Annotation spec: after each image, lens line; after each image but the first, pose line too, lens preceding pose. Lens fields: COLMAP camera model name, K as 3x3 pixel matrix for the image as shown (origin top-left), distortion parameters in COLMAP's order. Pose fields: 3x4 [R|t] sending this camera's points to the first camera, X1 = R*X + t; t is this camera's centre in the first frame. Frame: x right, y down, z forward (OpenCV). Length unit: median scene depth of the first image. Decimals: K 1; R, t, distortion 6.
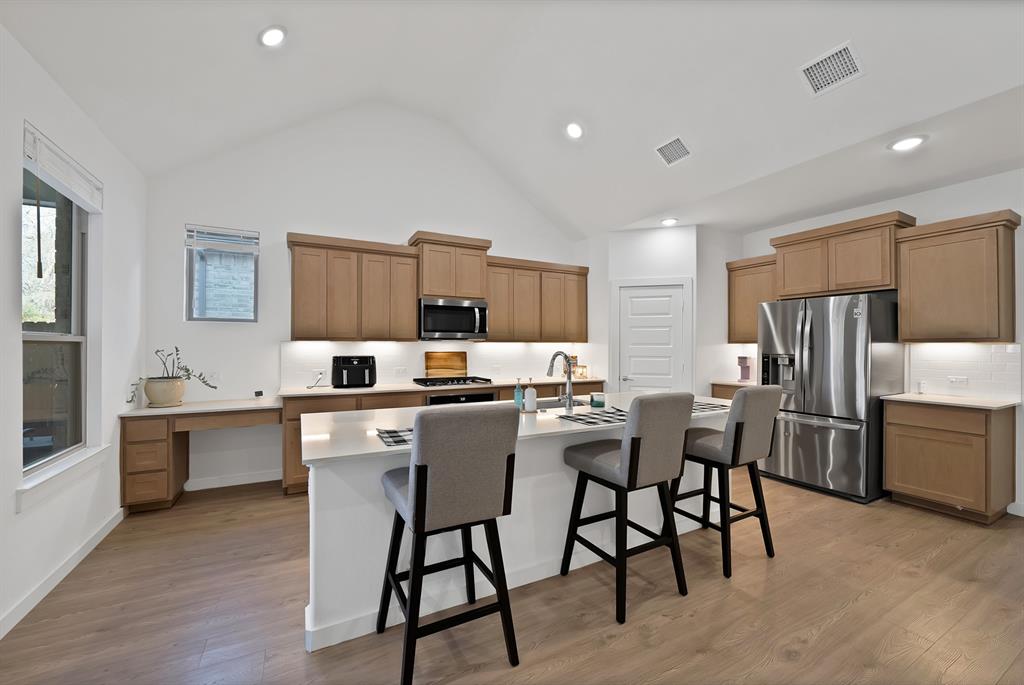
lens RADIAL K [[392.1, 0, 512.9], [0, 392.1, 351.8], [0, 0, 1]] dist [-0.014337, 0.000151]
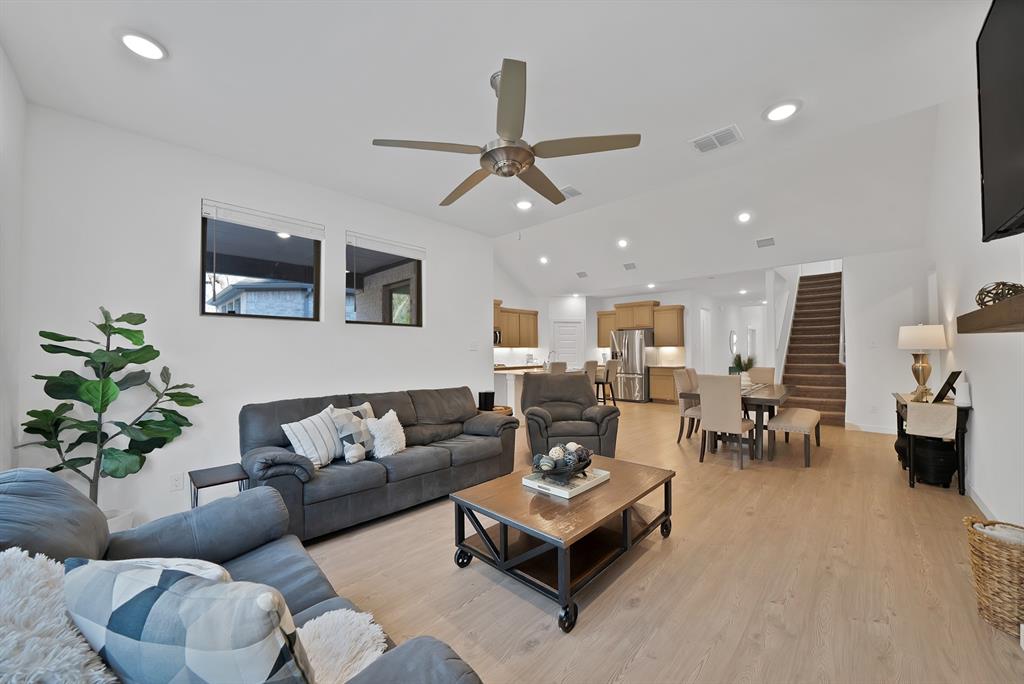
lens RADIAL K [[369.8, 0, 509.0], [0, 369.8, 344.8], [0, 0, 1]] dist [-0.017420, -0.000133]
pose [[0.952393, -0.000433, 0.304873, -0.679527], [0.009382, 0.999567, -0.027889, 0.020365], [-0.304729, 0.029421, 0.951984, -1.010259]]
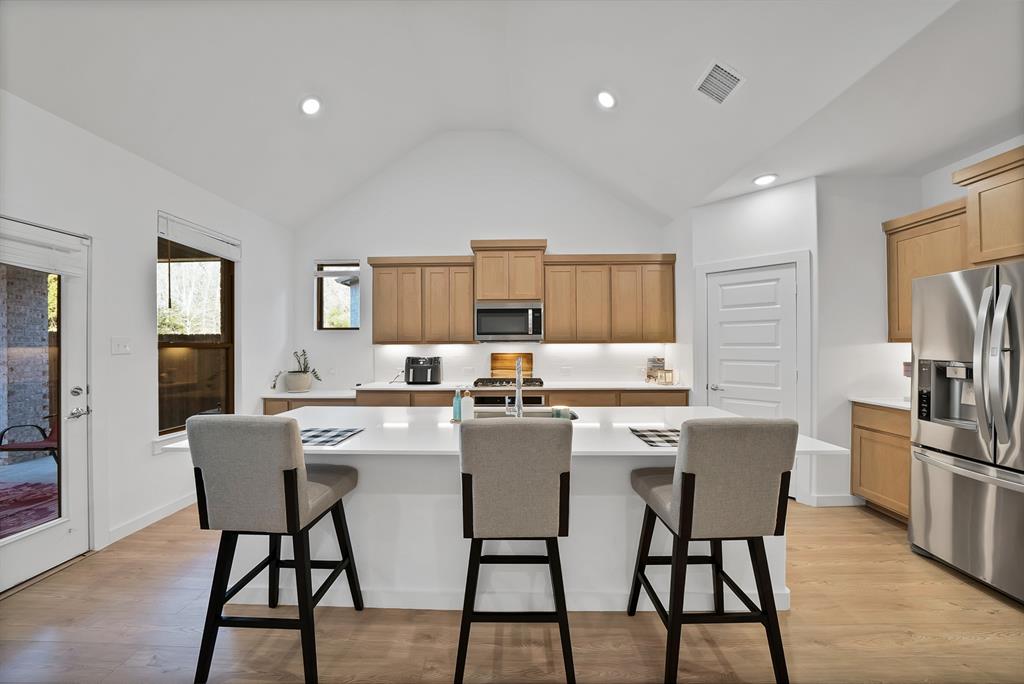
lens RADIAL K [[369.8, 0, 509.0], [0, 369.8, 344.8], [0, 0, 1]] dist [-0.017420, -0.000133]
pose [[0.874984, -0.006863, -0.484103, 0.319616], [-0.001120, 0.999868, -0.016198, -0.007211], [0.484151, 0.014715, 0.874861, 0.161734]]
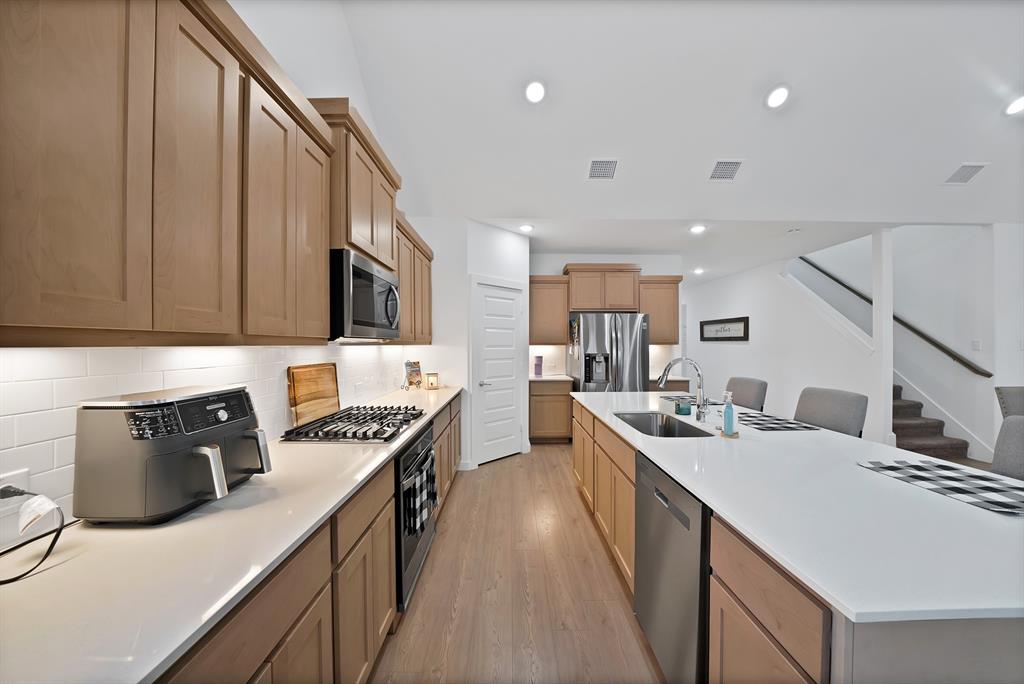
lens RADIAL K [[369.8, 0, 509.0], [0, 369.8, 344.8], [0, 0, 1]] dist [-0.017420, -0.000133]
pose [[0.451357, -0.003337, 0.892337, -0.514151], [0.018423, 0.999815, -0.005580, -0.019420], [-0.892154, 0.018958, 0.451334, 0.625907]]
